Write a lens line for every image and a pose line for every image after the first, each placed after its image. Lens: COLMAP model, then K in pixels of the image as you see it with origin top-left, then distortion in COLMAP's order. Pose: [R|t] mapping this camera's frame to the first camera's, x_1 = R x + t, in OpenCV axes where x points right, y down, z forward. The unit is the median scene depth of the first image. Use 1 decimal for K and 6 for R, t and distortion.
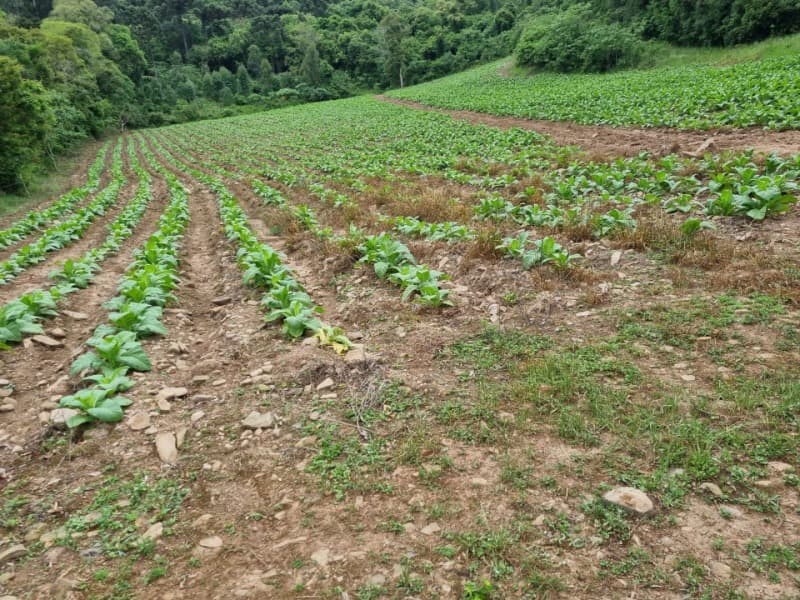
lens RADIAL K [[600.0, 0, 399.3], [0, 600.0, 304.9], [0, 0, 1]] dist [0.075627, -0.054273]
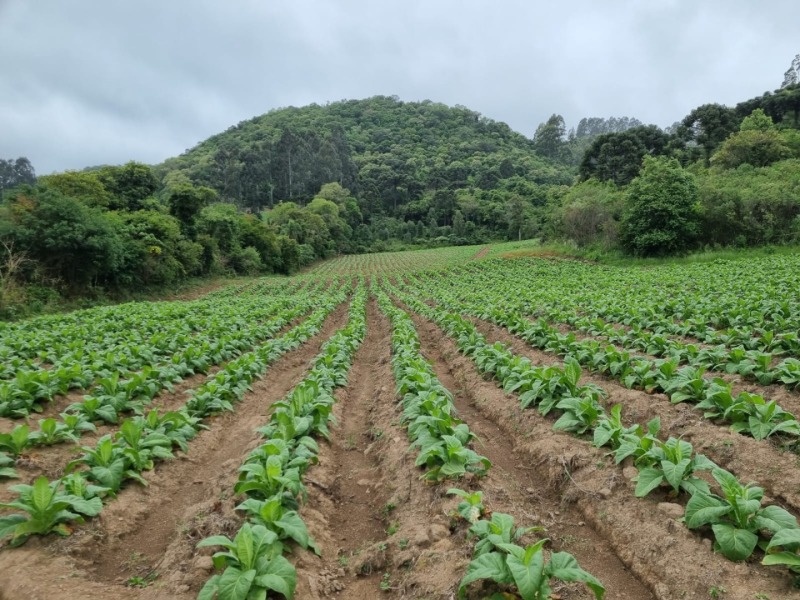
lens RADIAL K [[596.5, 0, 418.6], [0, 596.5, 305.6], [0, 0, 1]] dist [0.081699, -0.050302]
pose [[0.943668, 0.109569, -0.312226, 0.809268], [-0.170950, 0.969340, -0.176509, 0.323377], [0.283313, 0.219941, 0.933467, -1.345094]]
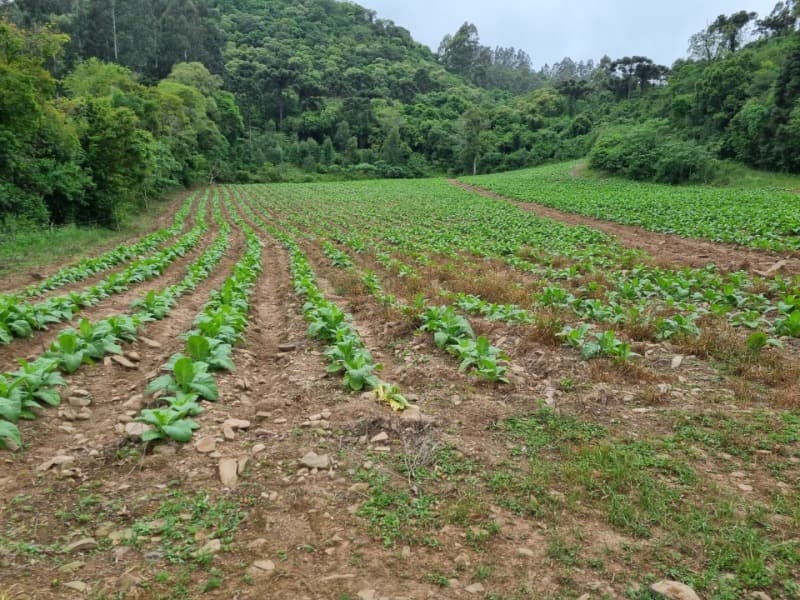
lens RADIAL K [[597.6, 0, 400.8], [0, 597.6, 299.0], [0, 0, 1]] dist [0.078232, -0.056203]
pose [[0.986734, 0.136679, -0.087605, -0.002493], [-0.147145, 0.980937, -0.126927, 0.001993], [0.068587, 0.138133, 0.988036, -0.004680]]
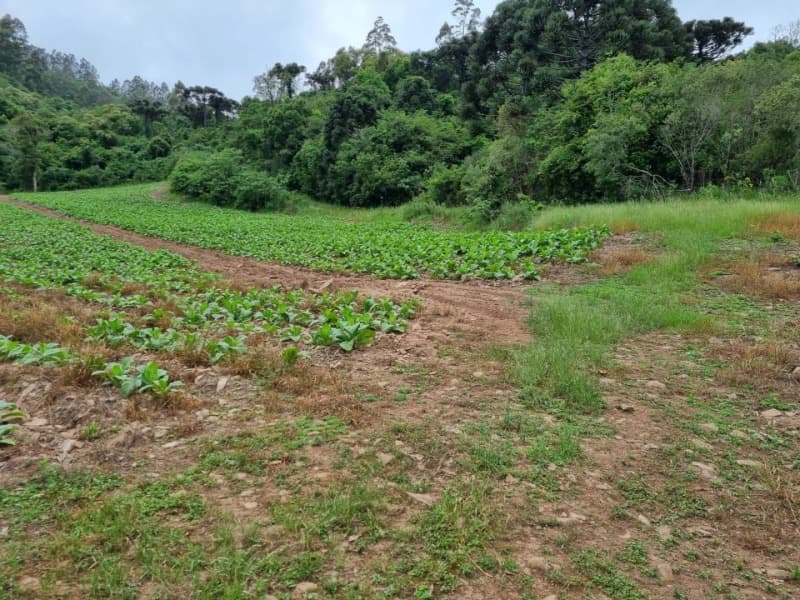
lens RADIAL K [[597.6, 0, 400.8], [0, 597.6, 299.0], [0, 0, 1]] dist [0.078232, -0.056203]
pose [[0.849810, 0.068898, 0.522566, 0.009792], [0.043570, 0.978845, -0.199911, -0.000315], [-0.525285, 0.192655, 0.828831, -0.002568]]
